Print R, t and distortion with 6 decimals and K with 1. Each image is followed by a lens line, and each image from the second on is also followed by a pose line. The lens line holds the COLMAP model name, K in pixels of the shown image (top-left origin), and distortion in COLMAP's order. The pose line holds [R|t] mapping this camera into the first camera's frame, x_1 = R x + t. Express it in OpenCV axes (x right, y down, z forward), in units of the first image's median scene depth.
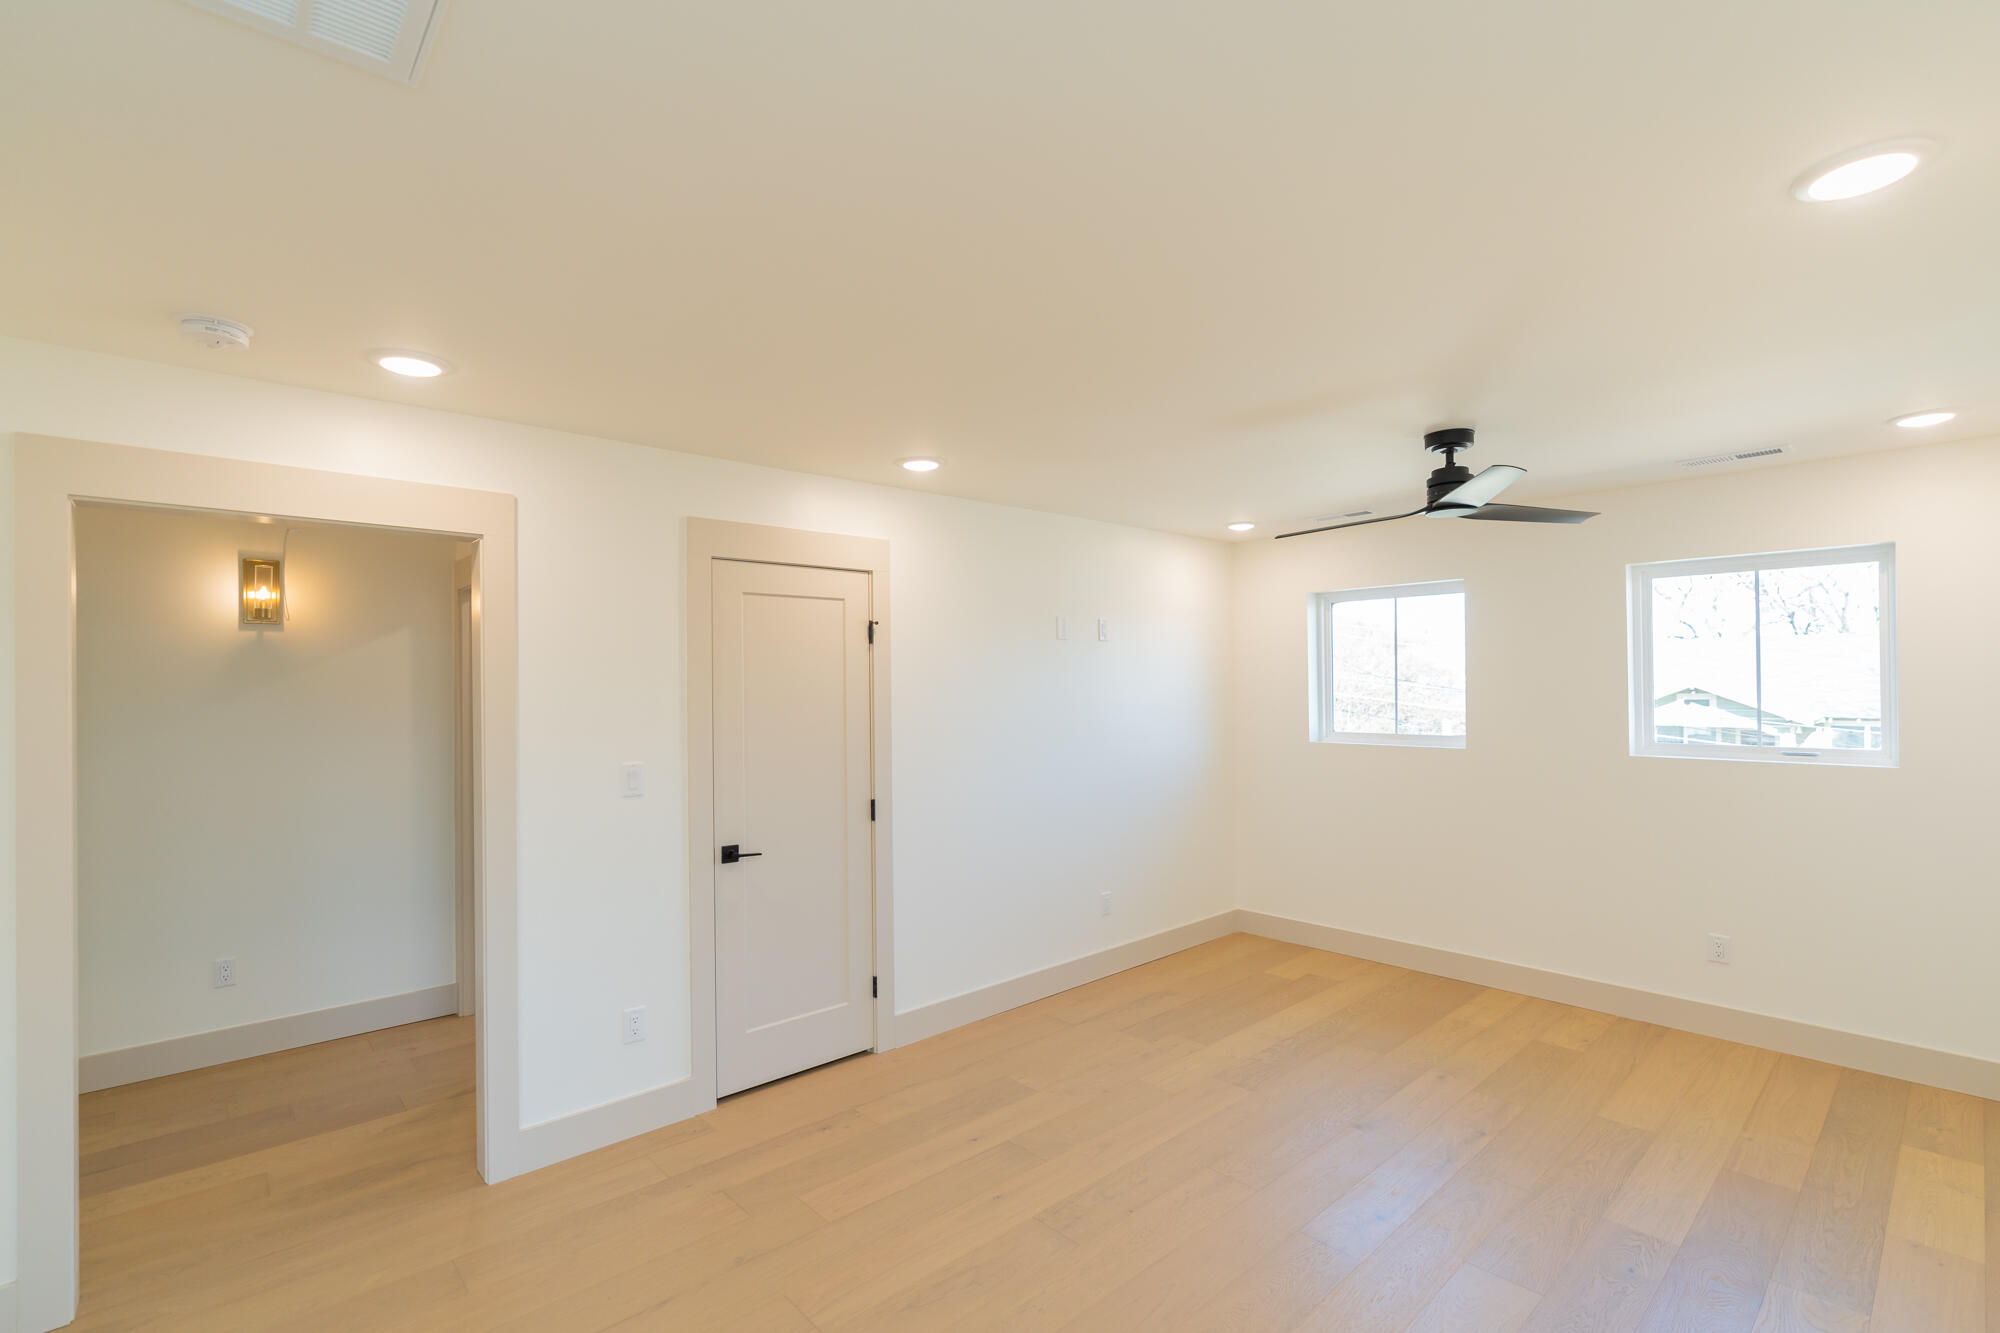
lens RADIAL K [[915.4, 0, 1004.5], [0, 915.4, 671.5], [0, 0, 1]] dist [-0.004169, 0.001947]
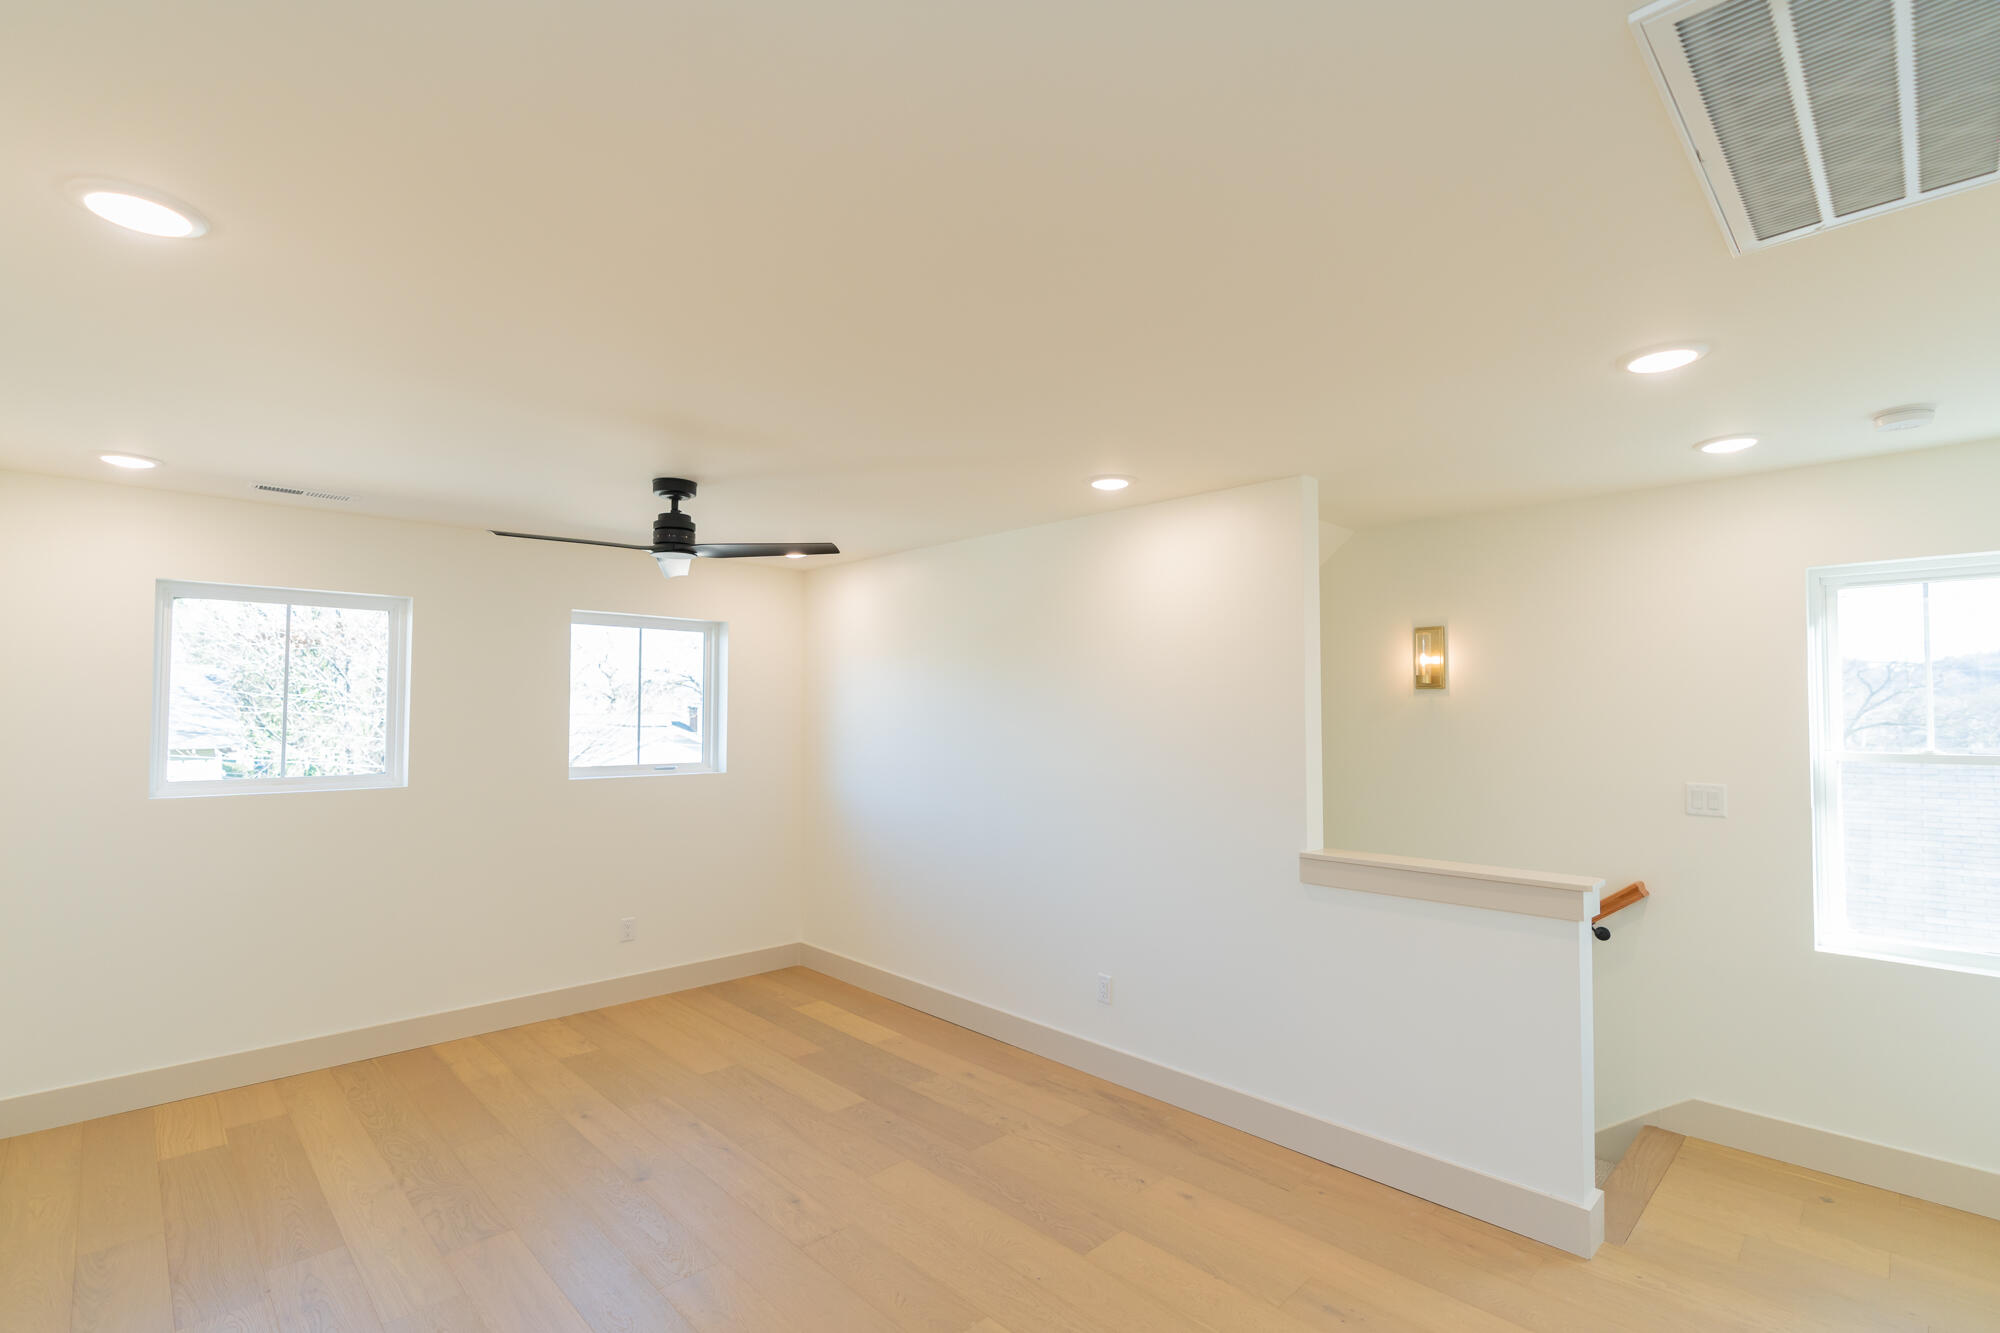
lens RADIAL K [[915.4, 0, 990.4], [0, 915.4, 661.9], [0, 0, 1]] dist [-0.004169, 0.001947]
pose [[-0.029529, 0.063576, 0.997540, -0.504228], [-0.017473, 0.997790, -0.064109, 0.011942], [-0.999411, -0.019323, -0.028353, 0.558877]]
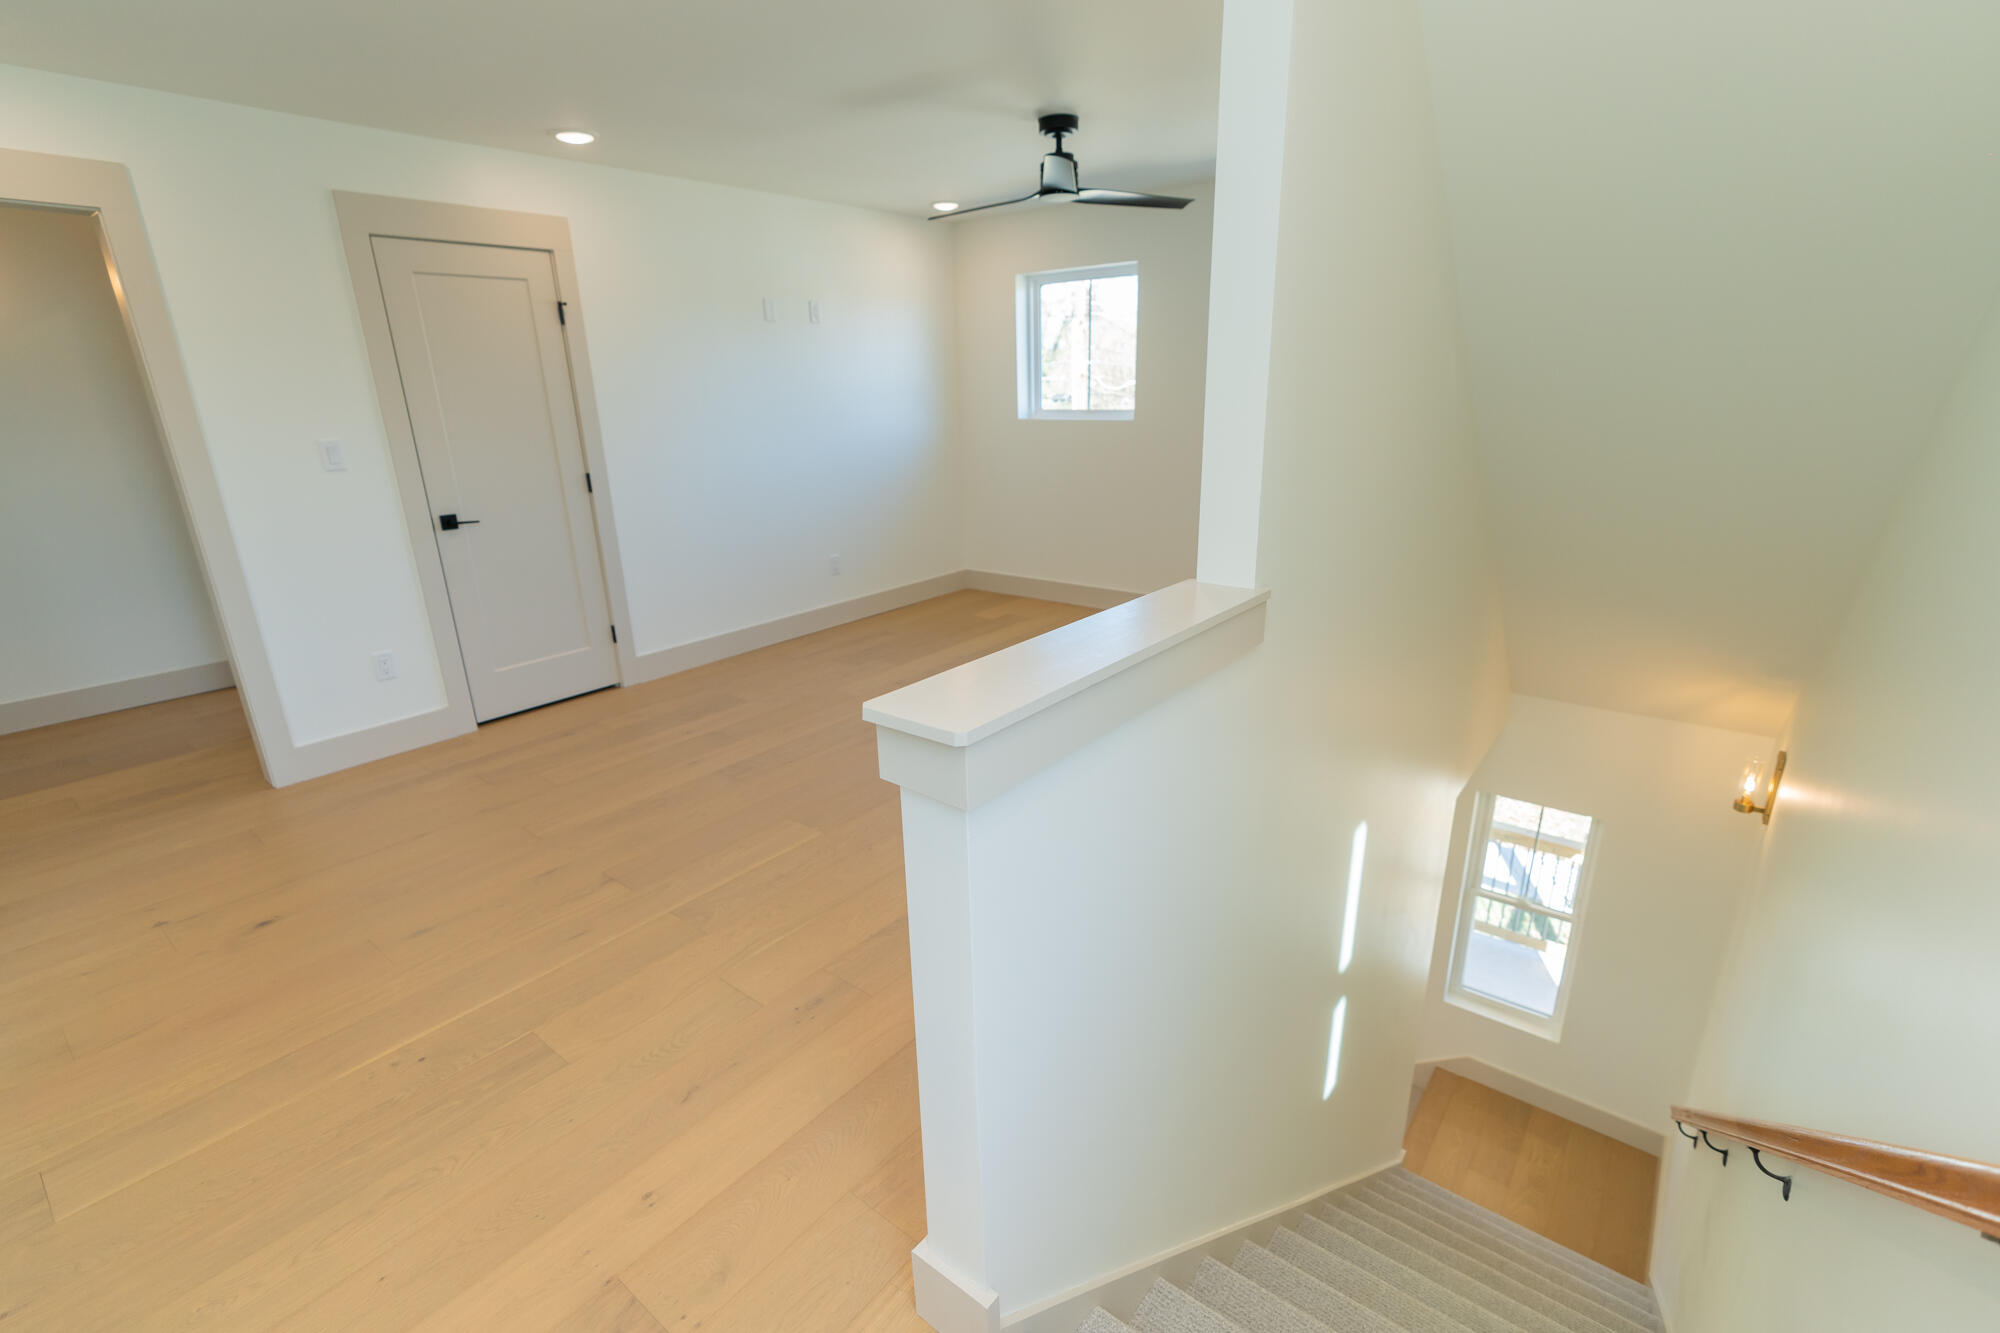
lens RADIAL K [[915.4, 0, 1004.6], [0, 915.4, 673.5], [0, 0, 1]] dist [-0.004169, 0.001947]
pose [[0.987596, -0.060315, 0.144972, 0.187508], [0.011369, 0.948324, 0.317099, 0.023597], [-0.156607, -0.311517, 0.937247, -0.209864]]
